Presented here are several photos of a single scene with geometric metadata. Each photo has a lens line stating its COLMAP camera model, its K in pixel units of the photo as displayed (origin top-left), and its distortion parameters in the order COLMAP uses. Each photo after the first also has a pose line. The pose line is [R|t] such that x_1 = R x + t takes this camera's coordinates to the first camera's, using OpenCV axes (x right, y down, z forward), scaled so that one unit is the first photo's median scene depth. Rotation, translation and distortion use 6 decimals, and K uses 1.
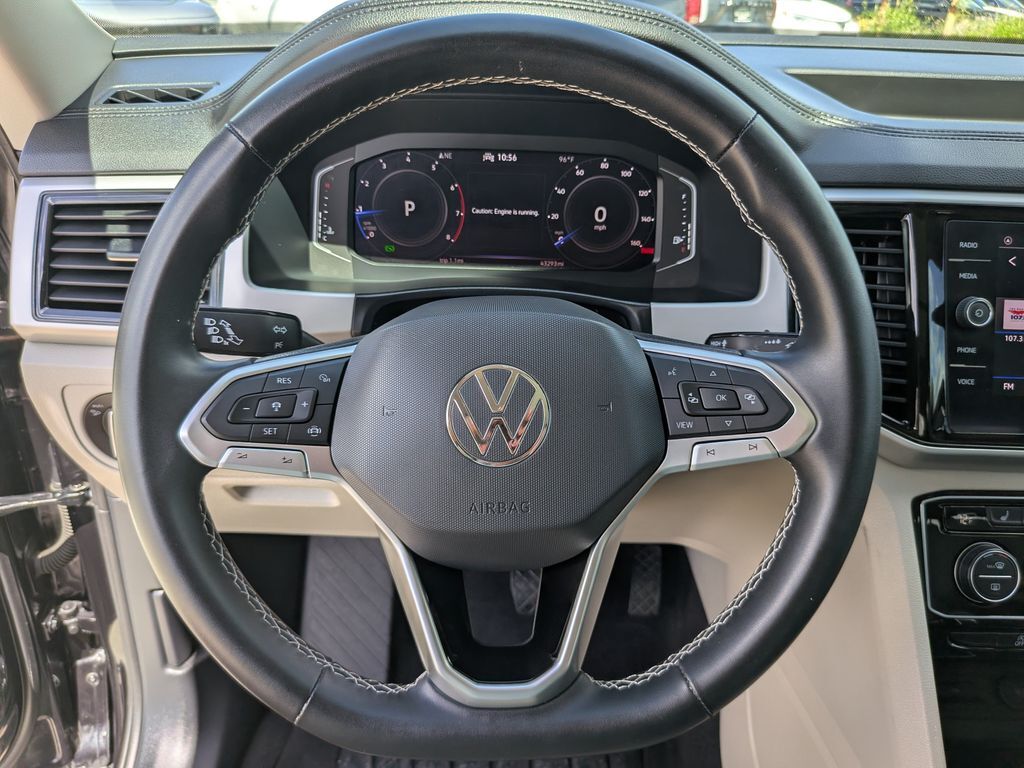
lens RADIAL K [[733.9, 0, 506.1], [0, 733.9, 377.3], [0, 0, 1]] dist [0.010750, -0.003867]
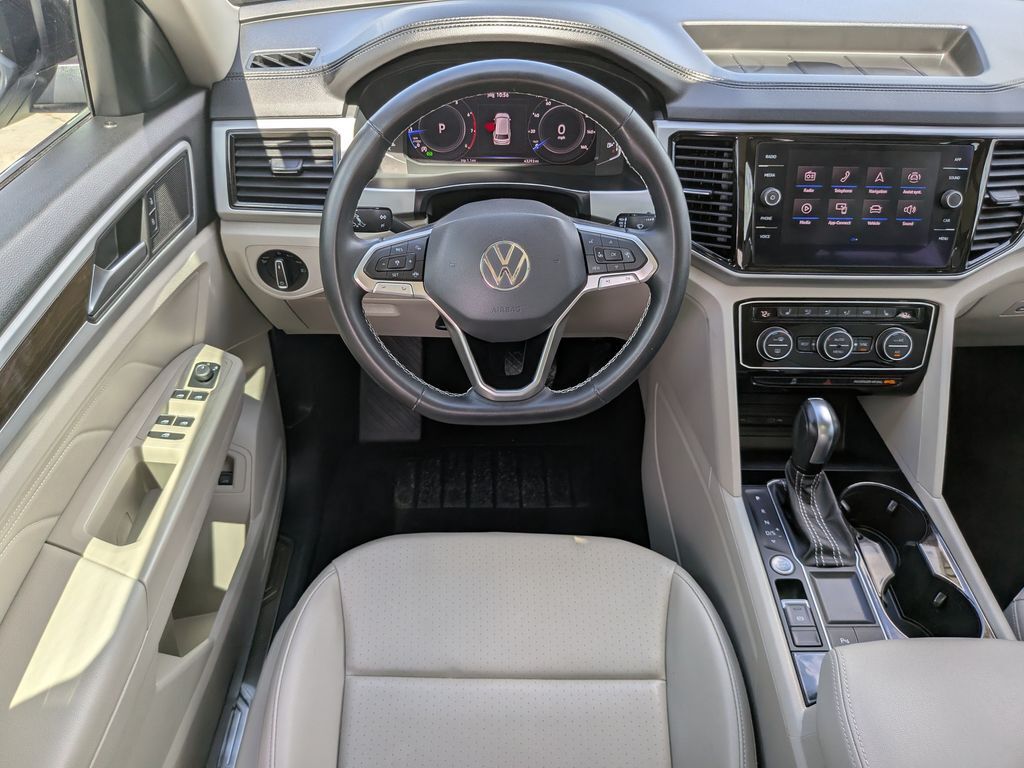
lens RADIAL K [[761.0, 0, 511.8], [0, 761.0, 386.6], [0, 0, 1]] dist [0.003166, -0.006320]
pose [[0.999386, -0.021366, 0.027781, -0.042182], [0.013714, 0.967876, 0.251054, -0.112090], [-0.032252, -0.250519, 0.967574, -0.836087]]
